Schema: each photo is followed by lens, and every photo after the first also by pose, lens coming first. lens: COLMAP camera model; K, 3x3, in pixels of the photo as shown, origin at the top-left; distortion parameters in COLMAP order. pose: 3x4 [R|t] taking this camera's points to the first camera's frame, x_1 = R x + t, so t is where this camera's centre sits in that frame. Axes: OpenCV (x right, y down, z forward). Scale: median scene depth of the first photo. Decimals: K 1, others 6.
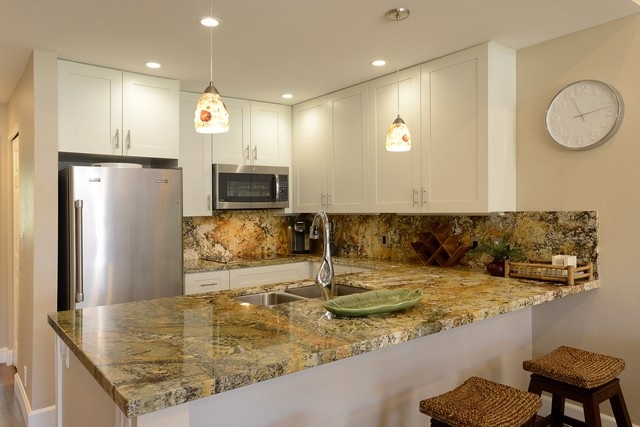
lens RADIAL K [[459.5, 0, 321.1], [0, 459.5, 213.7], [0, 0, 1]] dist [-0.002809, 0.018975]
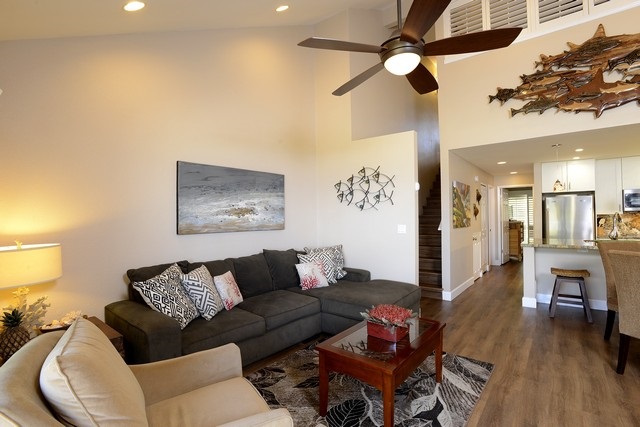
lens RADIAL K [[307.7, 0, 321.6], [0, 307.7, 214.1], [0, 0, 1]] dist [-0.060121, 0.021599]
pose [[0.237068, 0.004529, -0.971482, 1.007813], [0.000215, 0.999989, 0.004714, -0.003378], [0.971493, -0.001327, 0.237064, -0.891901]]
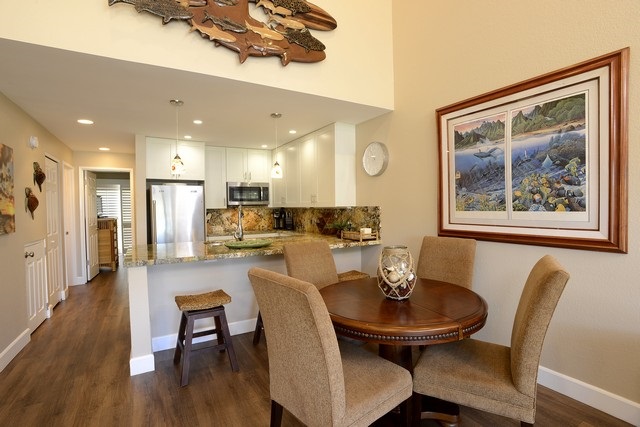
lens RADIAL K [[307.7, 0, 322.4], [0, 307.7, 214.4], [0, 0, 1]] dist [-0.060121, 0.021599]
pose [[0.991712, 0.008040, -0.128231, 0.448296], [-0.005977, 0.999847, 0.016465, 0.008365], [0.128343, -0.015562, 0.991608, -0.328628]]
